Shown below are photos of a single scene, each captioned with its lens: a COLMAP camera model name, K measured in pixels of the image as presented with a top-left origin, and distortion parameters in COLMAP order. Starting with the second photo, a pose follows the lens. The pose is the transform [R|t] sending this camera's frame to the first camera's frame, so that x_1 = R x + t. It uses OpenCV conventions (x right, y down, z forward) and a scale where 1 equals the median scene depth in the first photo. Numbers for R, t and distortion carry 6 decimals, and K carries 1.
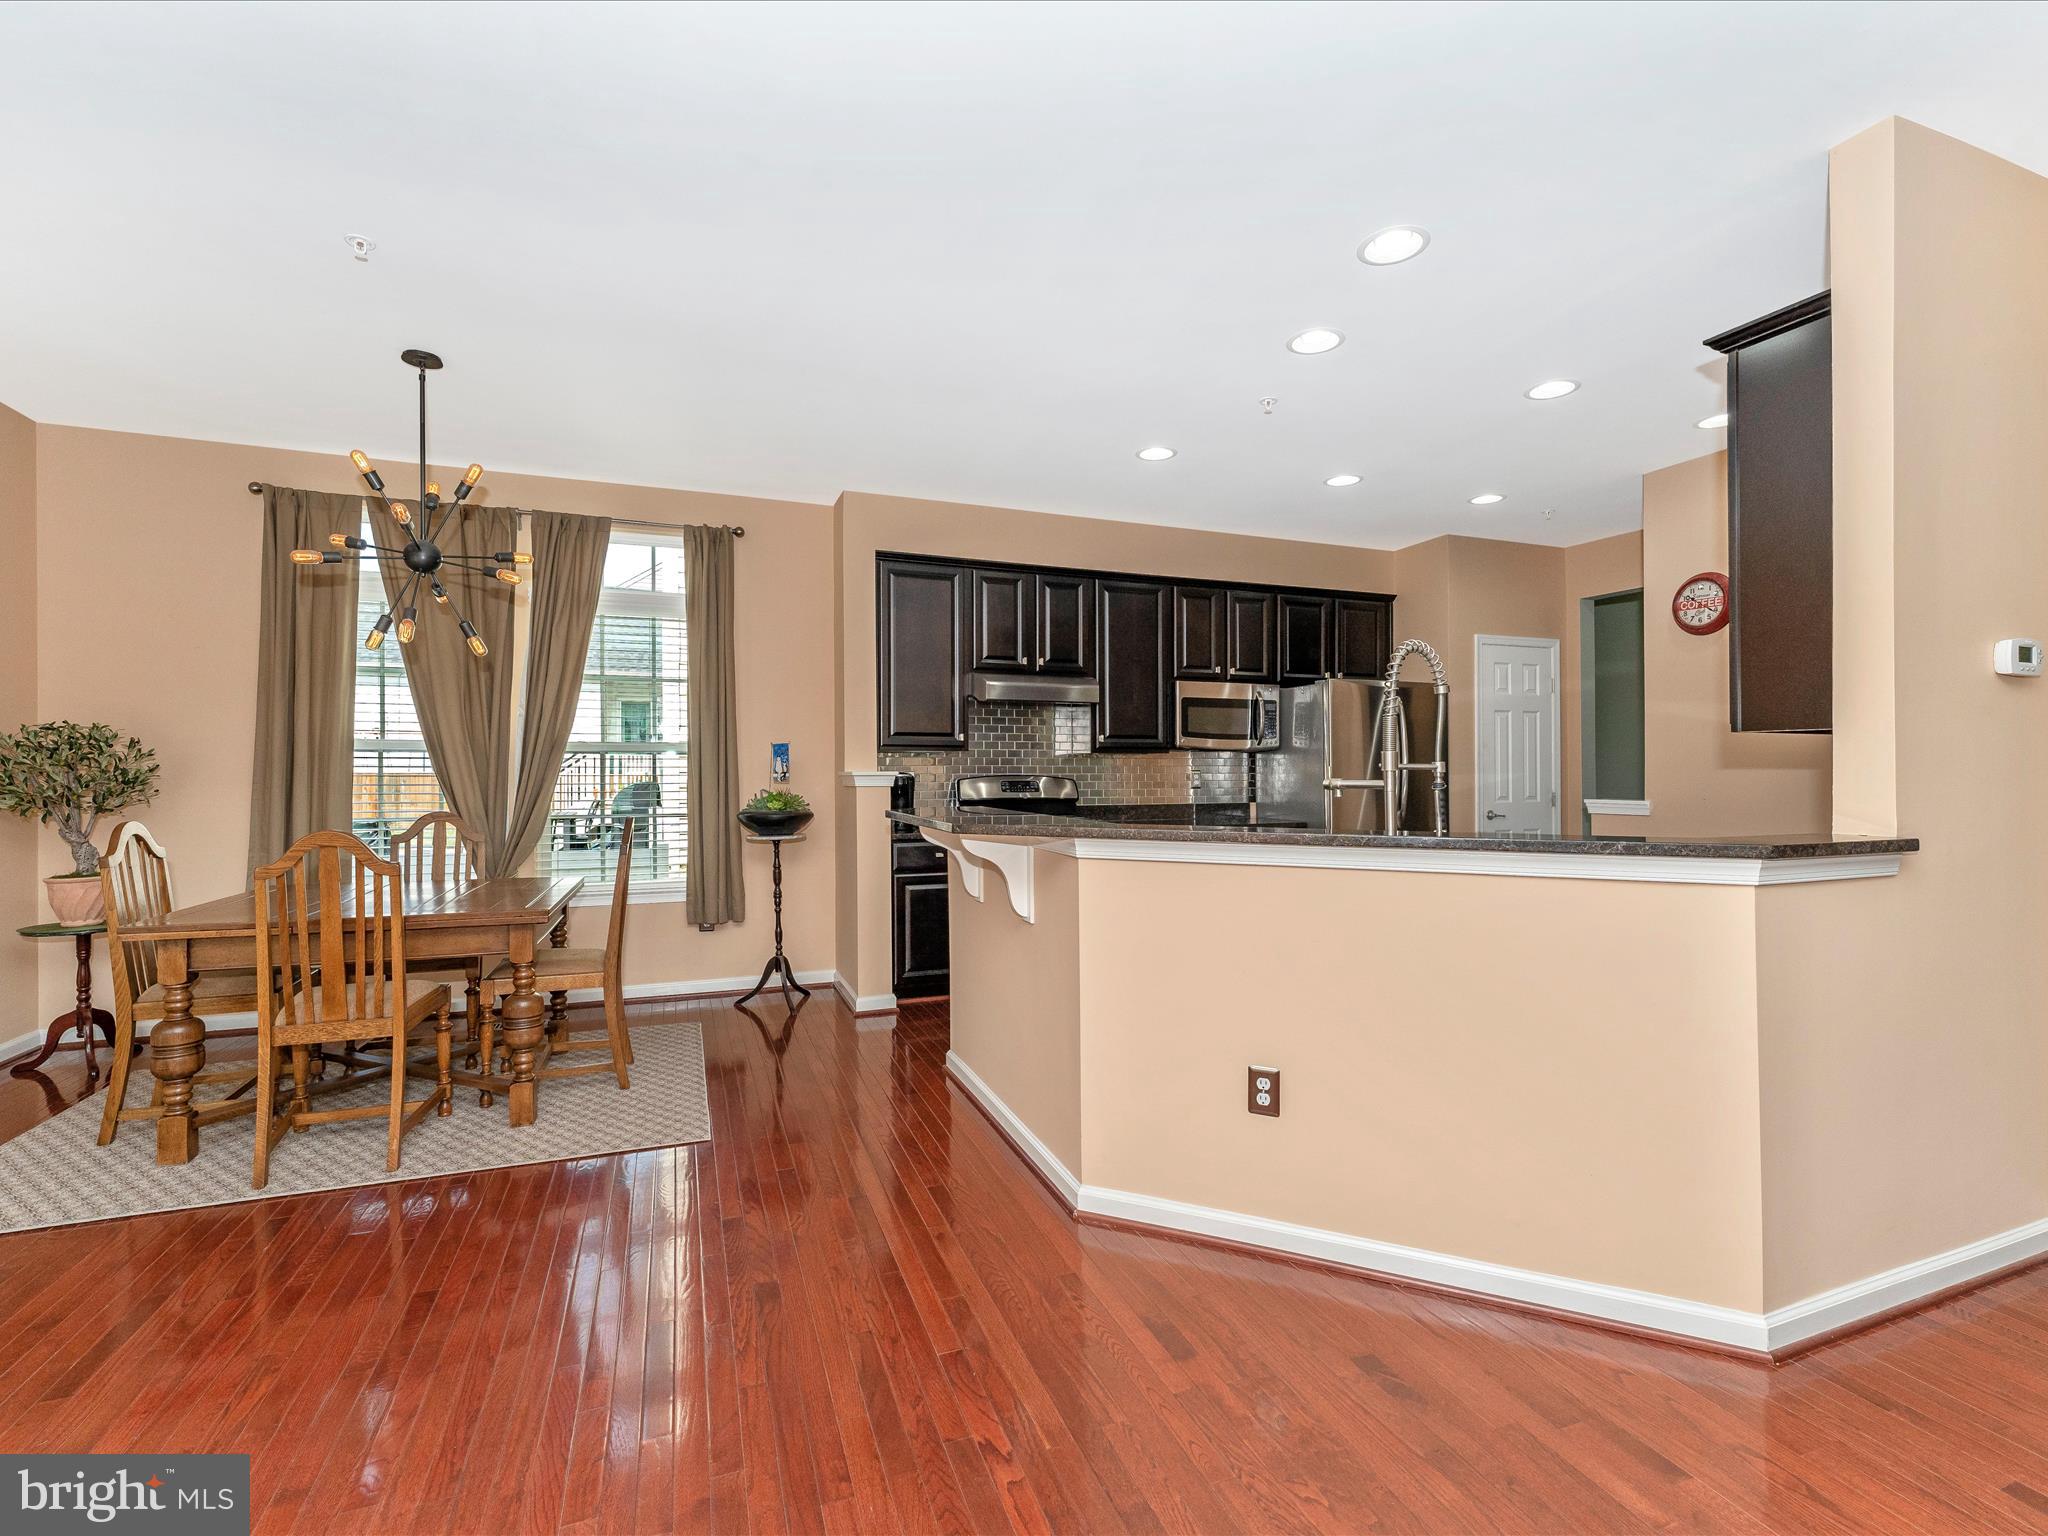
lens RADIAL K [[913.4, 0, 1039.4], [0, 913.4, 785.5], [0, 0, 1]] dist [-0.000002, 0.000518]
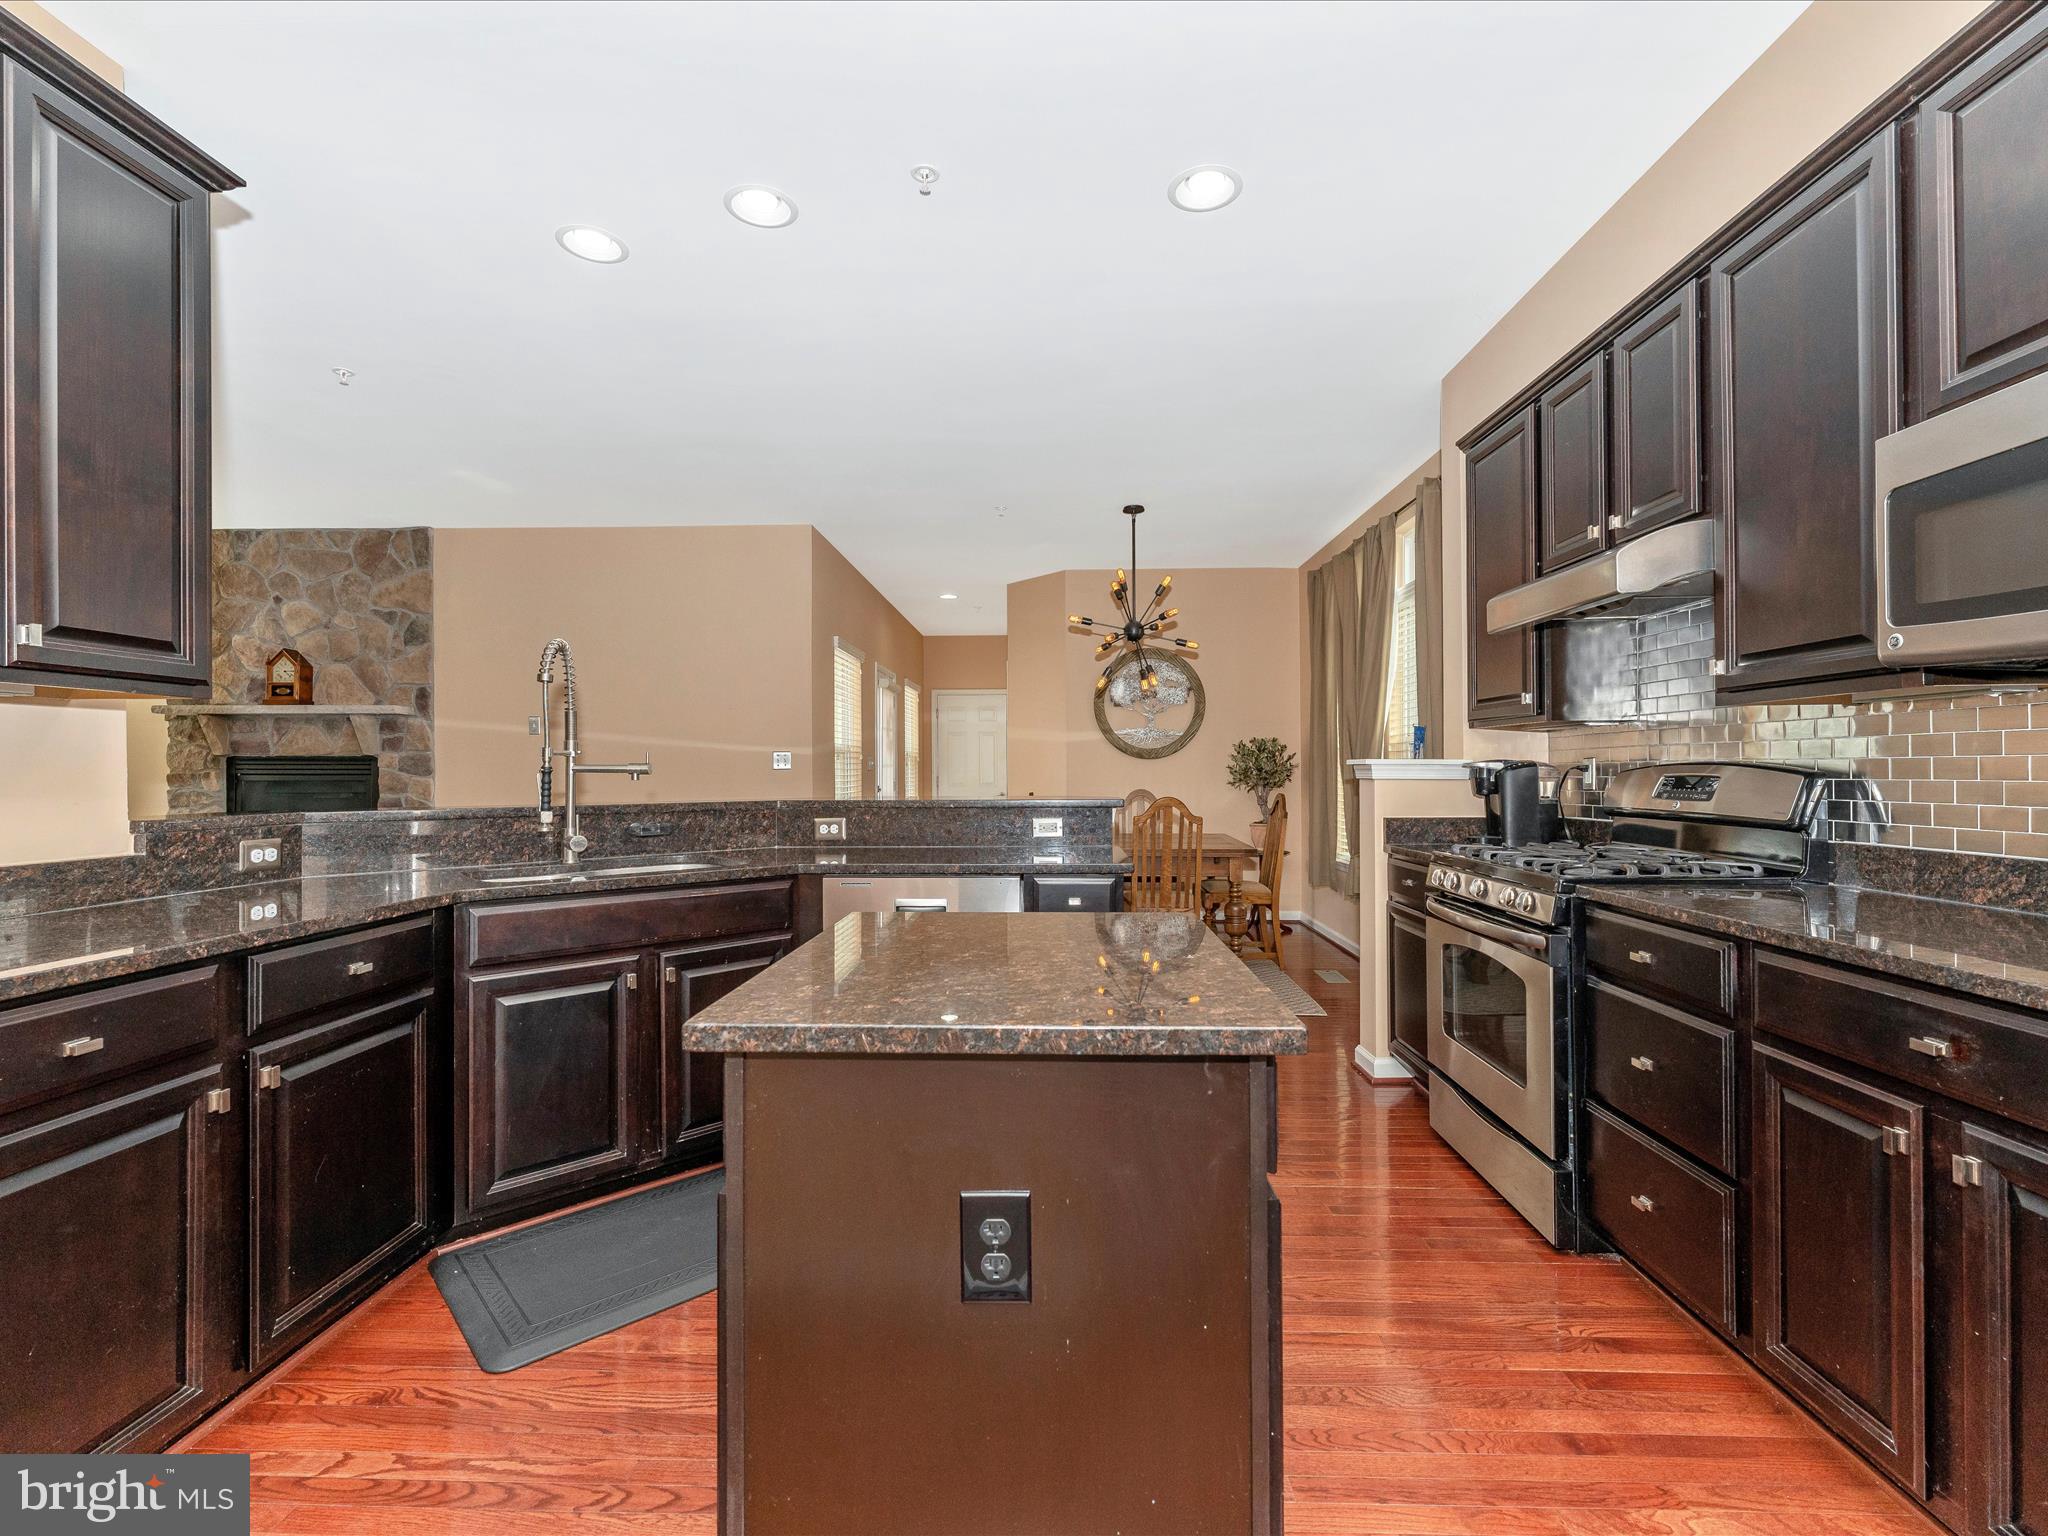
lens RADIAL K [[926.2, 0, 1020.6], [0, 926.2, 766.0], [0, 0, 1]] dist [-0.000706, -0.000426]
pose [[-0.402783, -0.004185, -0.915286, 0.648562], [-0.013496, 0.999908, 0.001367, -0.007103], [0.915196, 0.012903, -0.402802, 1.049814]]
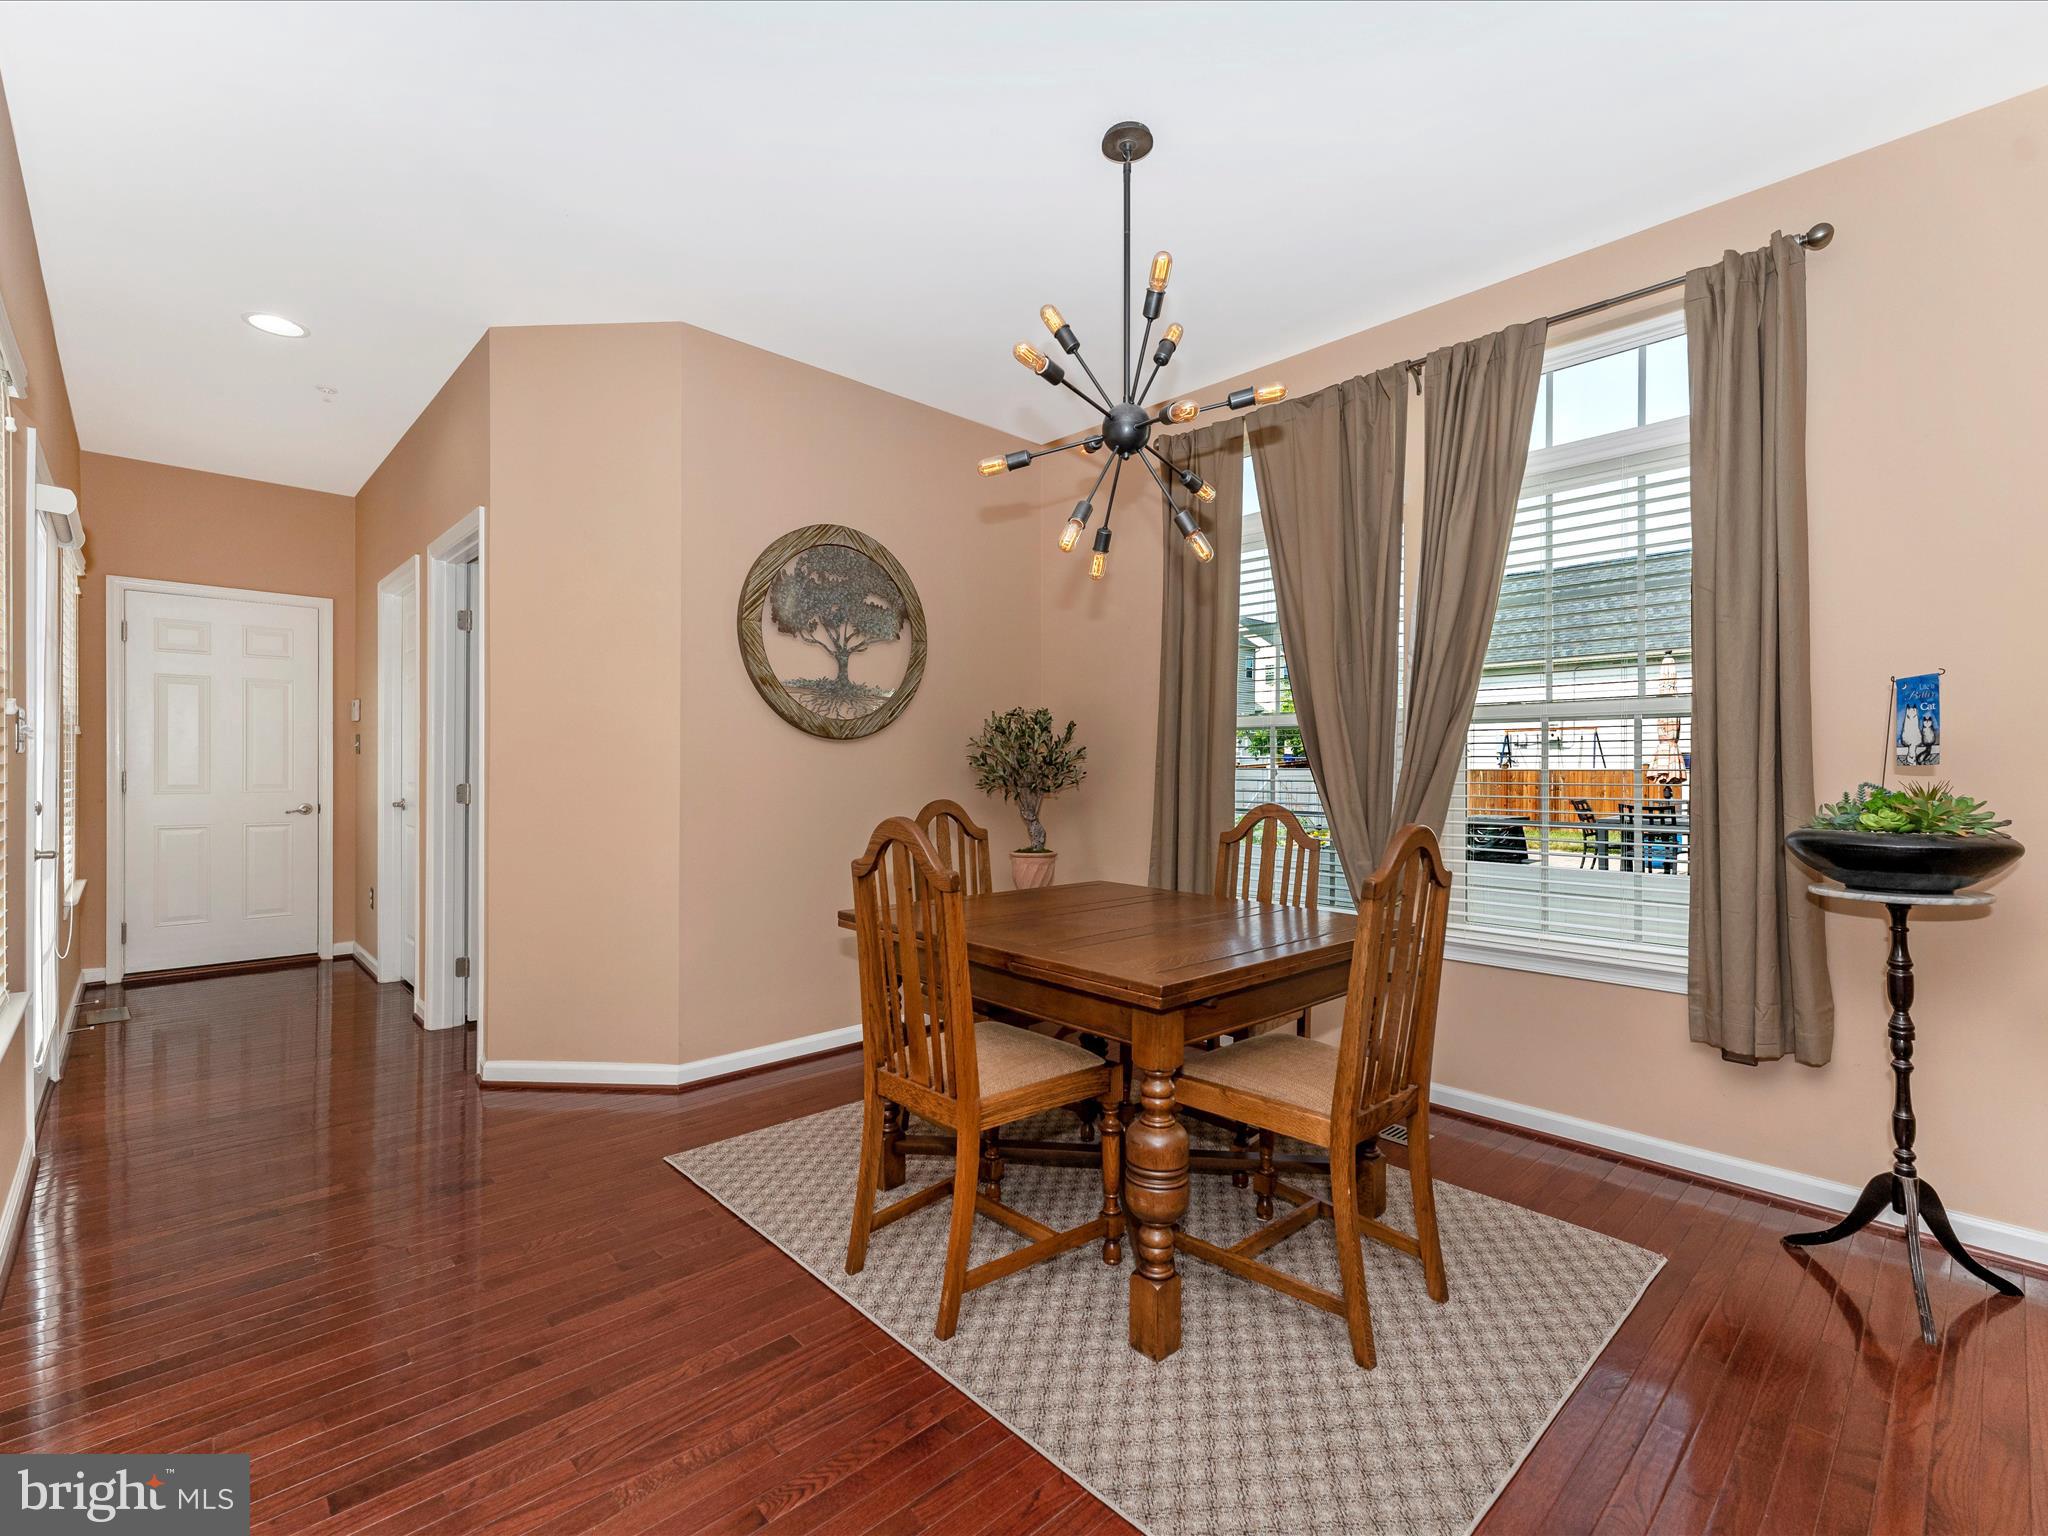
lens RADIAL K [[926.8, 0, 1022.1], [0, 926.8, 773.5], [0, 0, 1]] dist [0.001898, -0.000011]
pose [[0.373760, 0.002831, -0.927521, -0.040053], [-0.020556, 0.999775, -0.005232, 0.010446], [0.927298, 0.021022, 0.373734, 0.474941]]
